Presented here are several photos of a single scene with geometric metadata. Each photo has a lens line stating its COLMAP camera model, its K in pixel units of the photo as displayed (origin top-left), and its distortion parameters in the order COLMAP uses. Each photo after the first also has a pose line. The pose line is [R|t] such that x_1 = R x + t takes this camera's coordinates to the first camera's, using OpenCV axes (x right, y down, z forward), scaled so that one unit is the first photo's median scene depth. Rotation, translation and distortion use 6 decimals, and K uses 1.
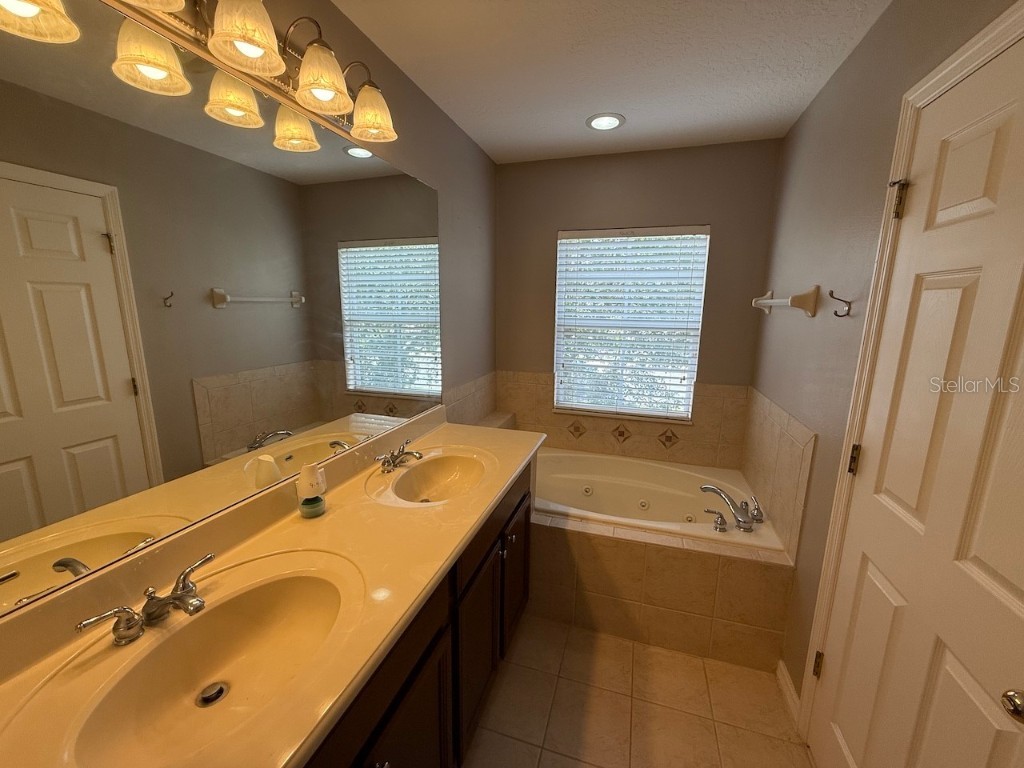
lens RADIAL K [[409.0, 0, 510.8], [0, 409.0, 383.6], [0, 0, 1]] dist [0.002757, 0.000515]
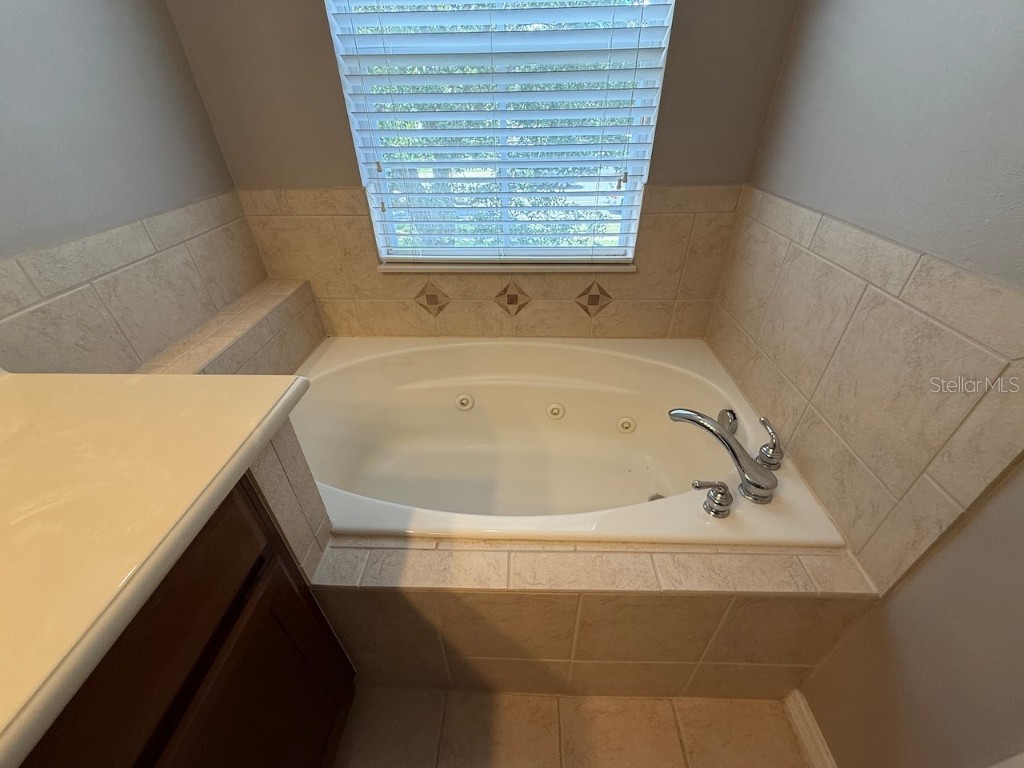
lens RADIAL K [[409.0, 0, 511.0], [0, 409.0, 383.1], [0, 0, 1]] dist [0.002757, 0.000515]
pose [[0.963105, -0.176804, 0.202901, 0.141691], [0.078828, 0.906187, 0.415464, -0.004187], [-0.257322, -0.384142, 0.886691, 0.486202]]
